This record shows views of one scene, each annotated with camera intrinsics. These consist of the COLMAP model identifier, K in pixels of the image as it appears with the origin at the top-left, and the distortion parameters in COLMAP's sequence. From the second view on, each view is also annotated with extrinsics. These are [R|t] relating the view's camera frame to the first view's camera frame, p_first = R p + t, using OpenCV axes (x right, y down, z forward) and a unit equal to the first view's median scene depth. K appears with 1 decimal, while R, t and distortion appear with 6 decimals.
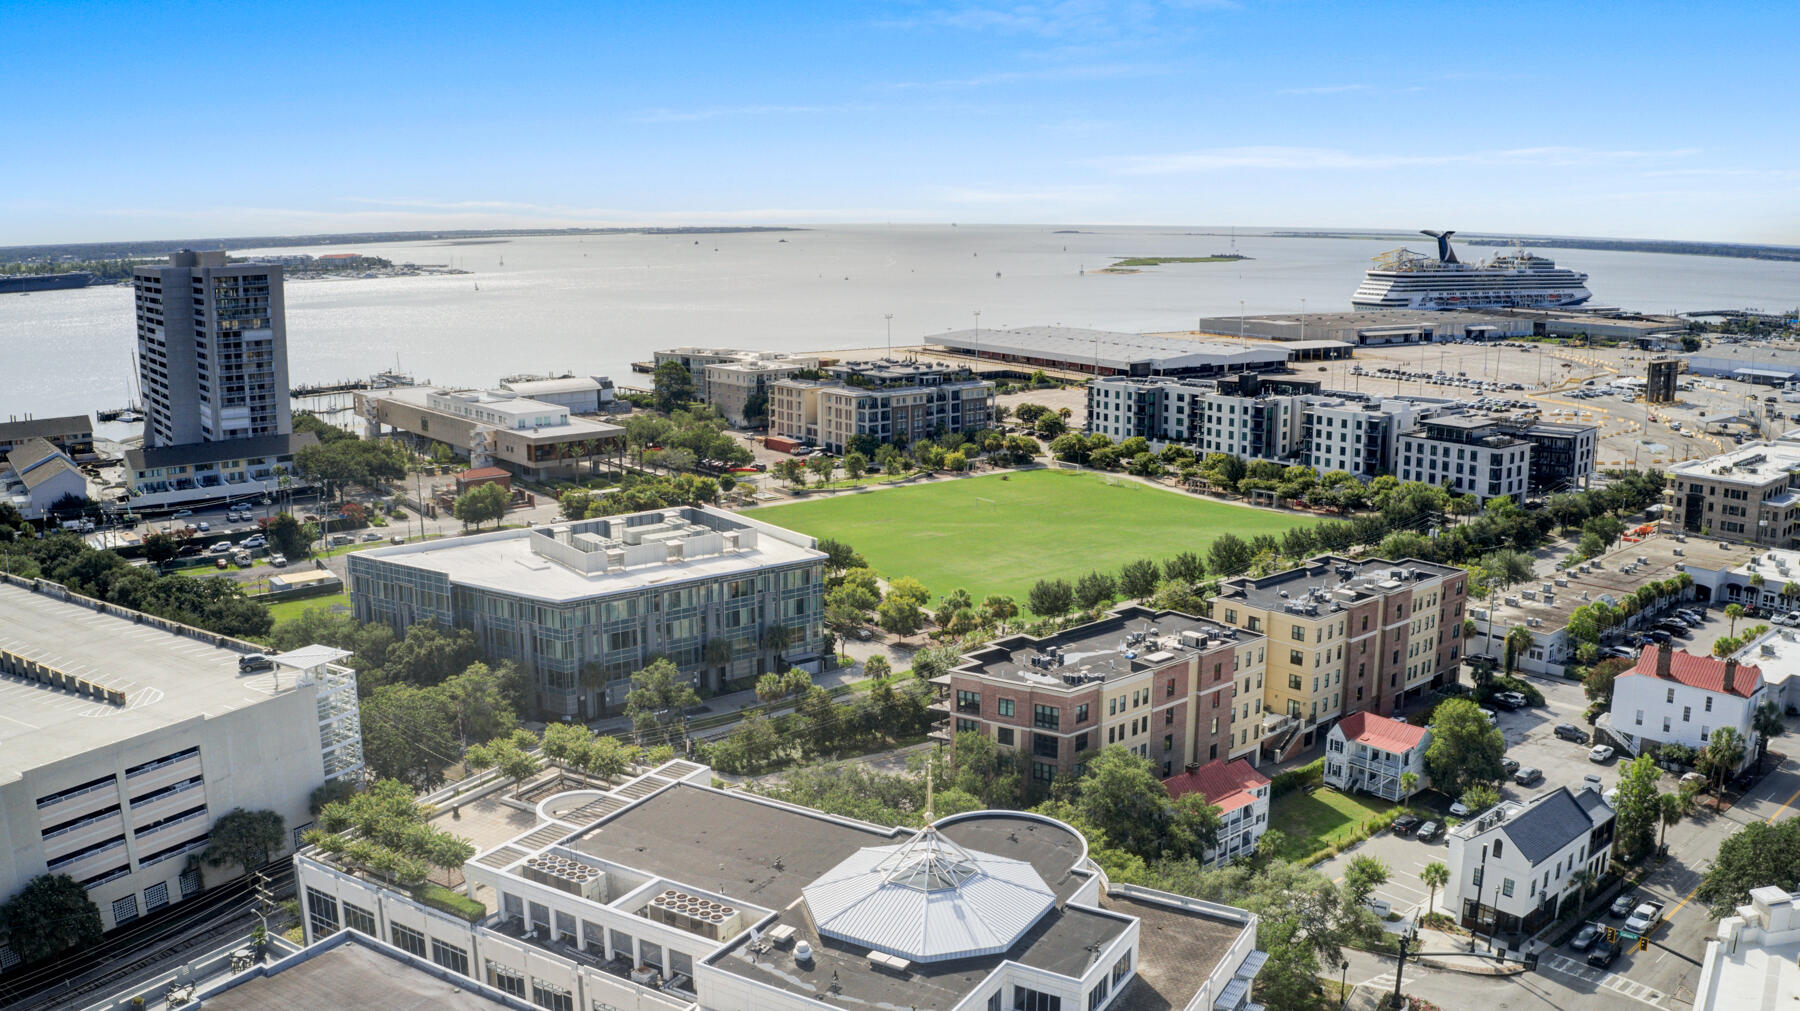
lens RADIAL K [[1402.2, 0, 902.0], [0, 1402.2, 491.4], [0, 0, 1]] dist [-0.167251, -0.001580]
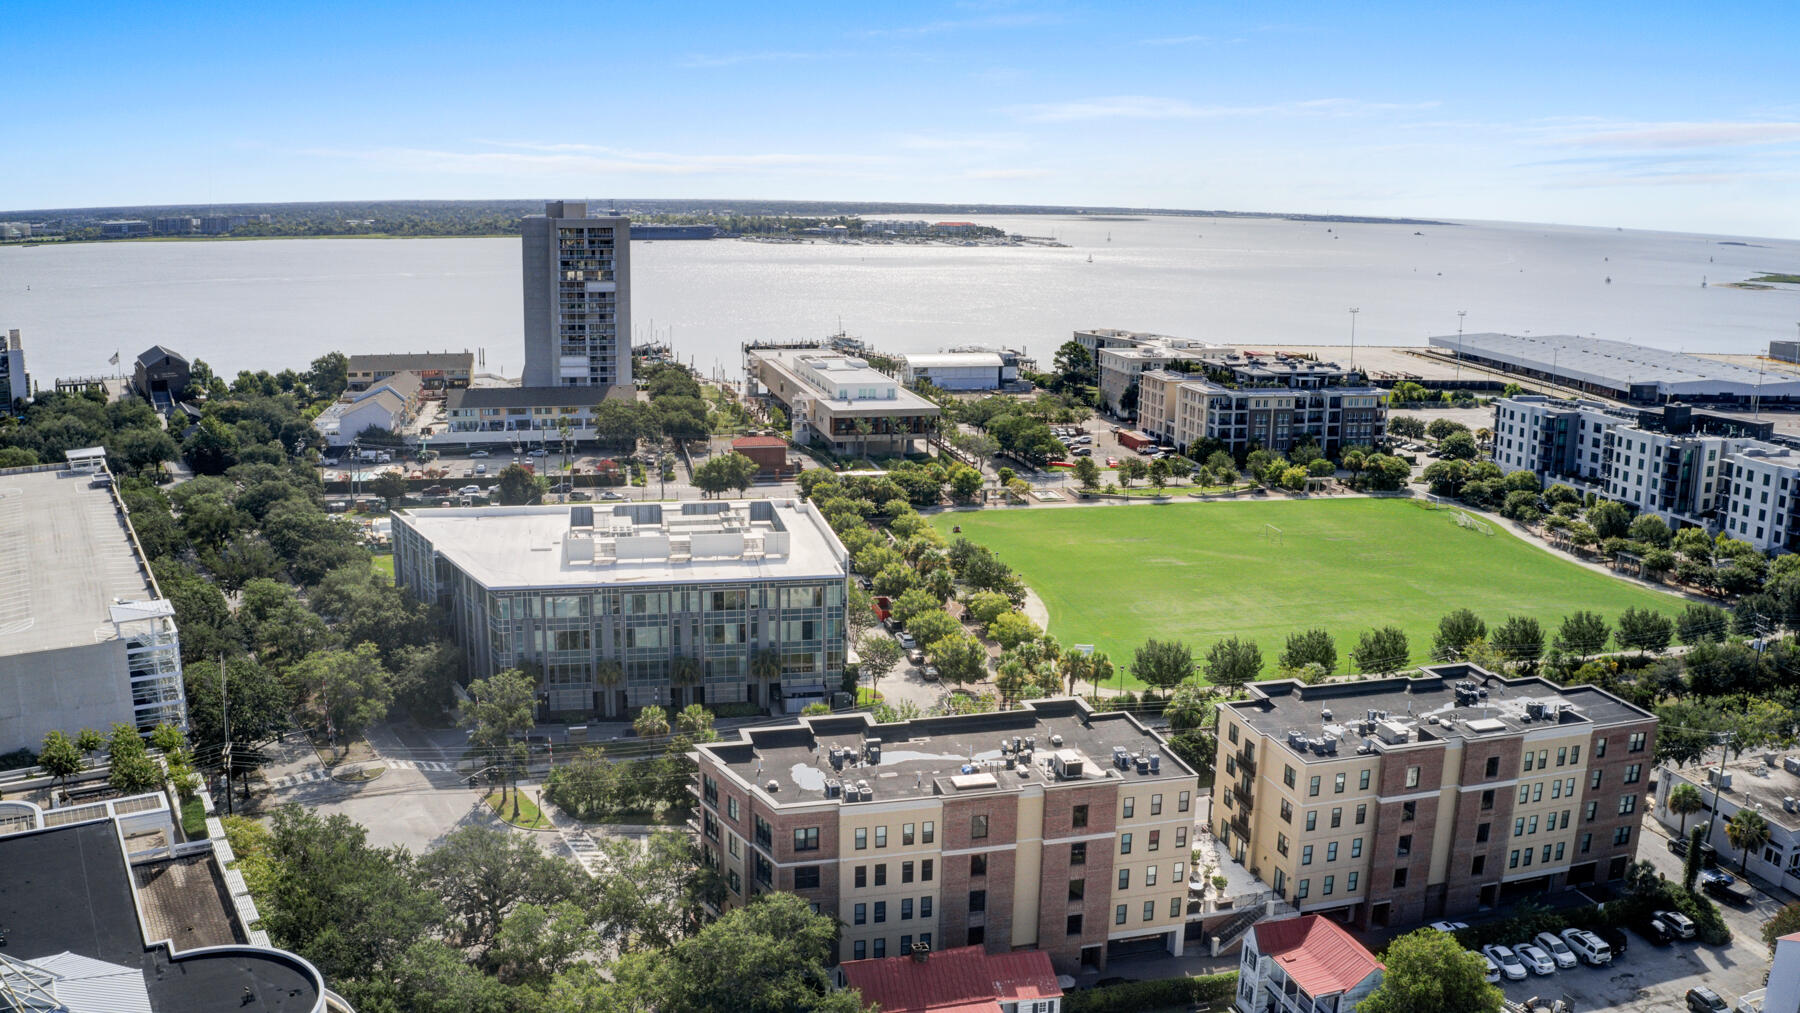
lens RADIAL K [[1402.2, 0, 902.0], [0, 1402.2, 492.4], [0, 0, 1]] dist [-0.167251, -0.001580]
pose [[0.906004, 0.102573, -0.410652, 0.173839], [-0.096960, 0.994689, 0.034534, -0.019559], [0.412013, 0.008529, 0.911138, 0.137218]]
